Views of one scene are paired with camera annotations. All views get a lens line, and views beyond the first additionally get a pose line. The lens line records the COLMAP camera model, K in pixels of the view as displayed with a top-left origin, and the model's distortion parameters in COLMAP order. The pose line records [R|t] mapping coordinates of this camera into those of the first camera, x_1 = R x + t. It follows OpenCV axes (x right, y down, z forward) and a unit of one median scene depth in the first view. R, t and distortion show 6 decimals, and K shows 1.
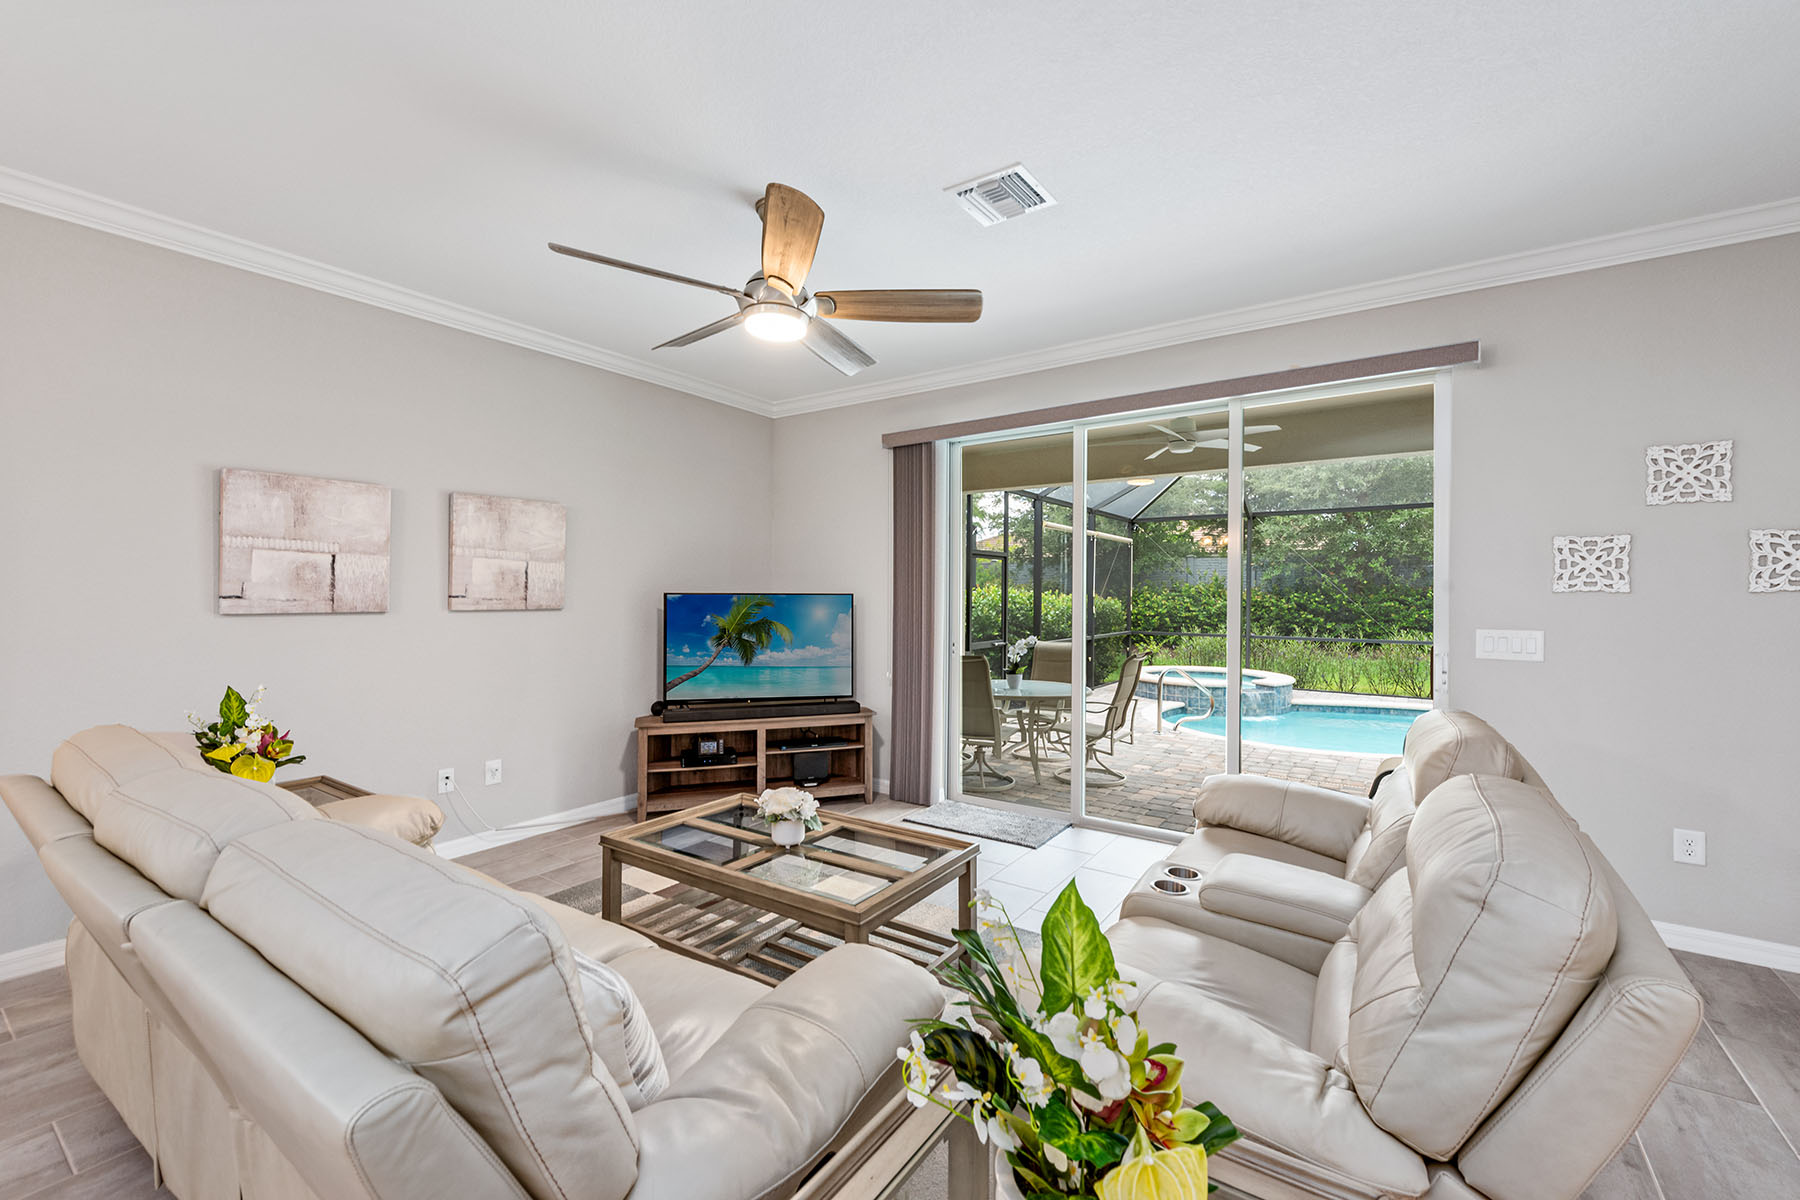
lens RADIAL K [[735.9, 0, 903.1], [0, 735.9, 598.0], [0, 0, 1]] dist [0.010869, -0.000057]
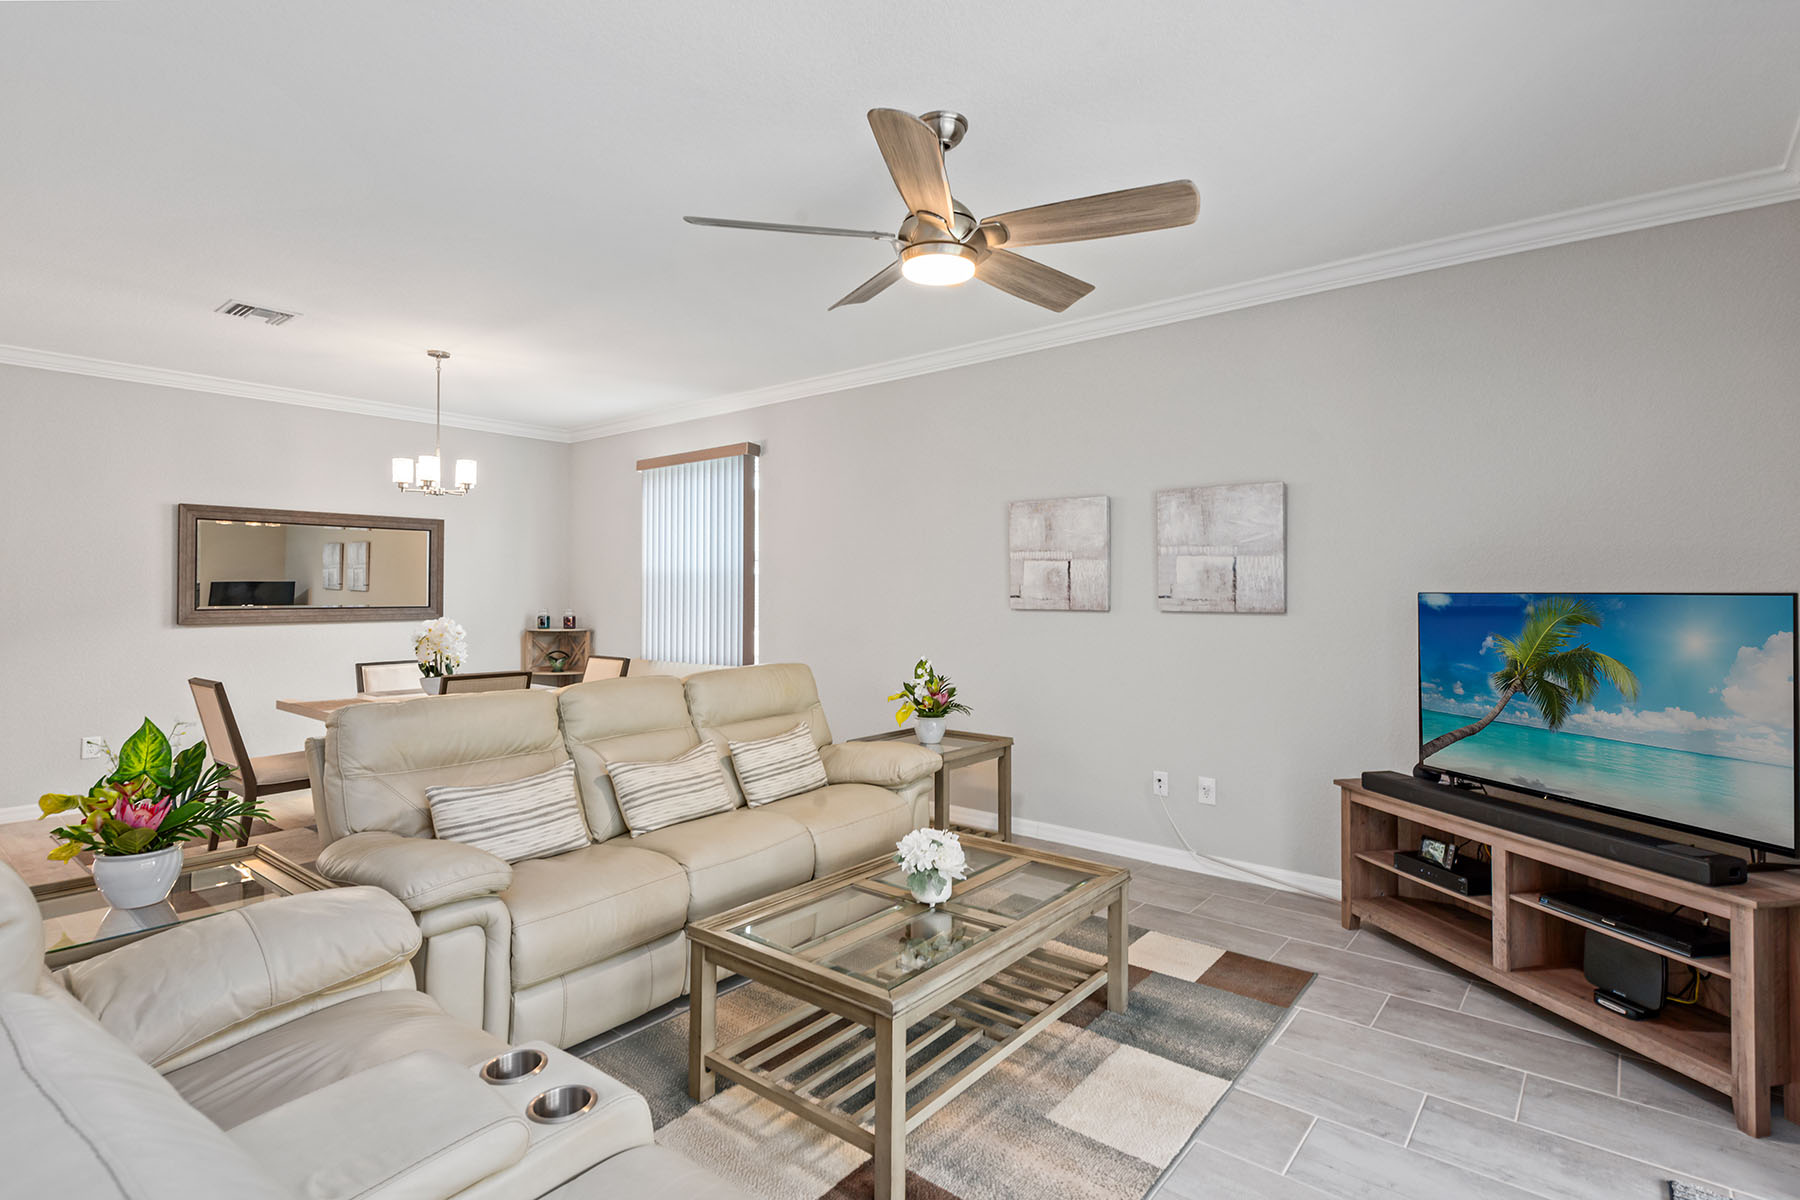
lens RADIAL K [[875.9, 0, 877.6], [0, 875.9, 570.3], [0, 0, 1]] dist [-0.000331, -0.000176]
pose [[-0.096718, -0.027525, -0.994931, 0.550123], [-0.007787, 0.999608, -0.026898, -0.002810], [0.995281, 0.005146, -0.096895, 0.687208]]
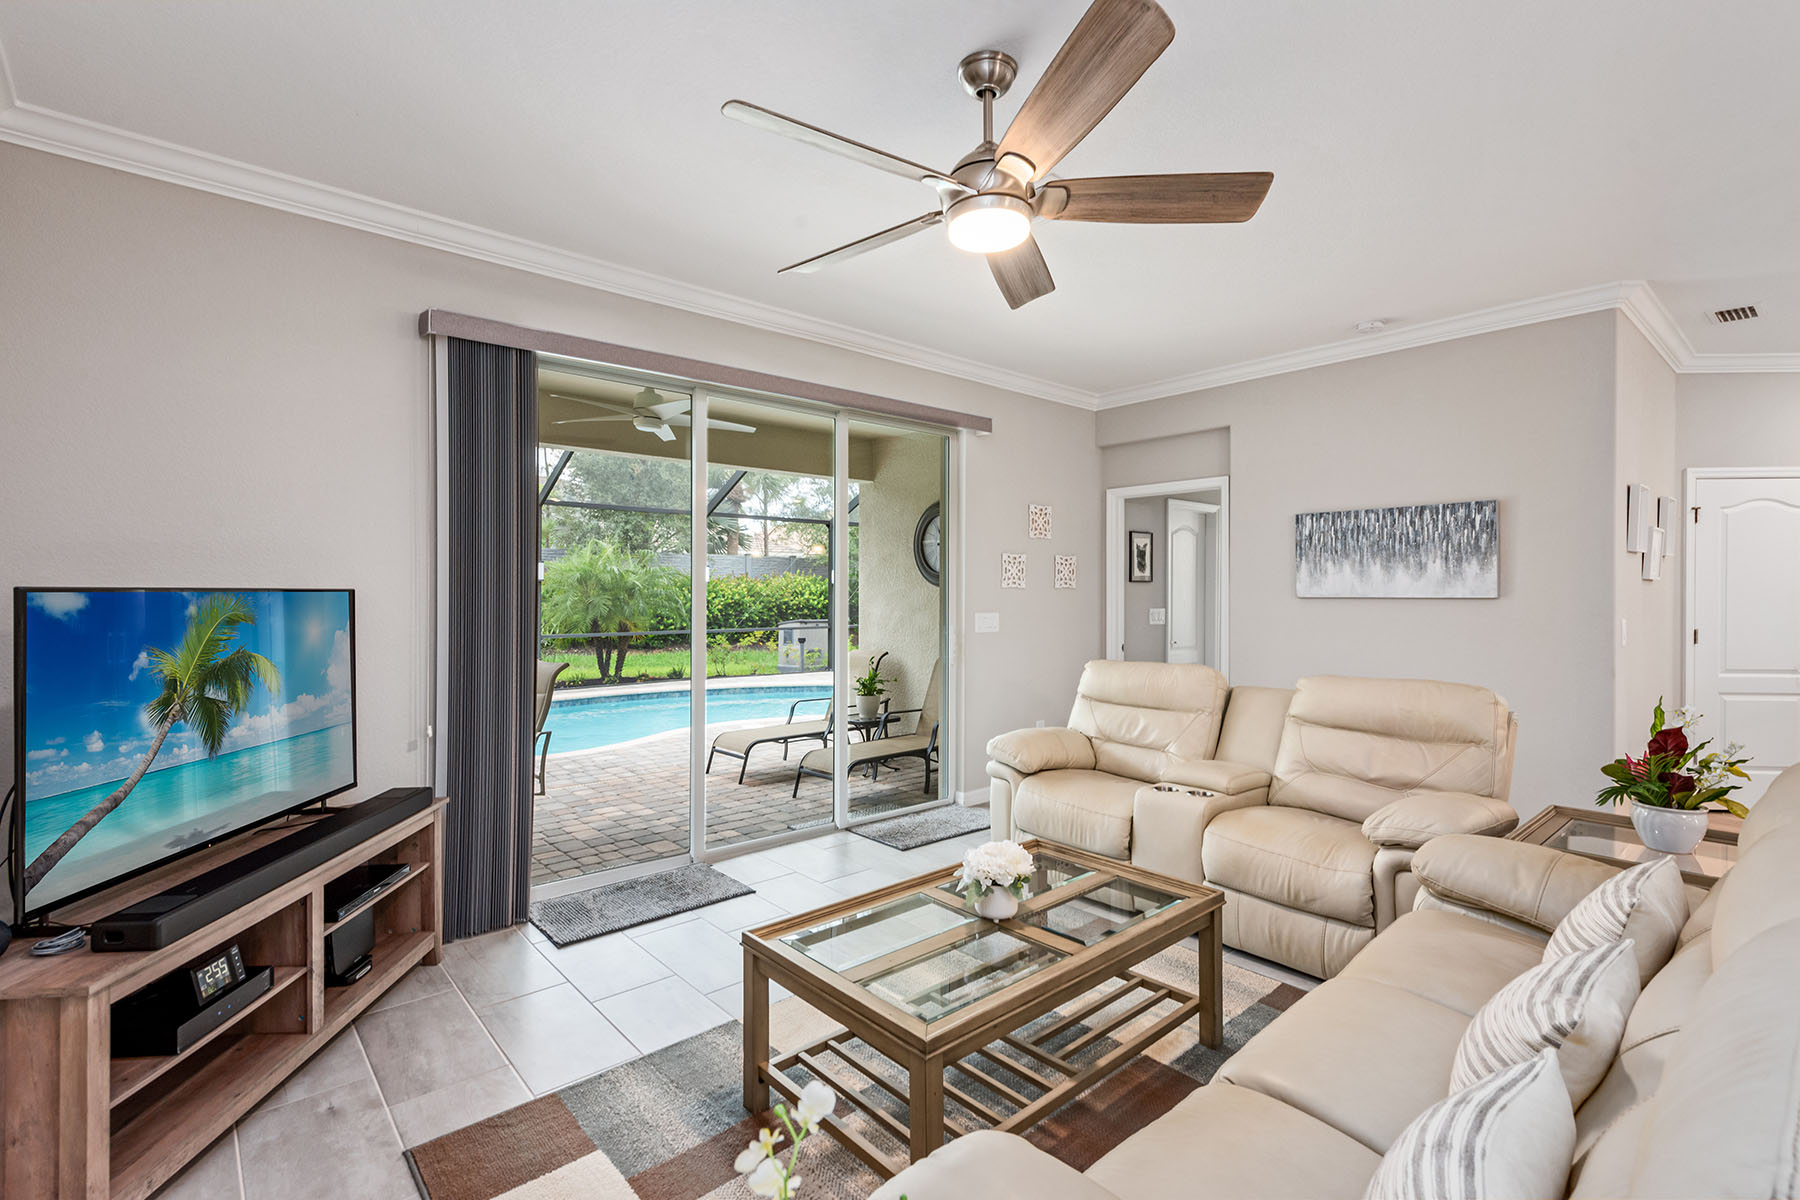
lens RADIAL K [[825.1, 0, 906.1], [0, 825.1, 585.9], [0, 0, 1]] dist [-0.000196, -0.000075]
pose [[0.265549, 0.003336, 0.964092, -0.676519], [0.004135, 0.999981, -0.004599, -0.004498], [-0.964089, 0.005208, 0.265530, 0.573652]]
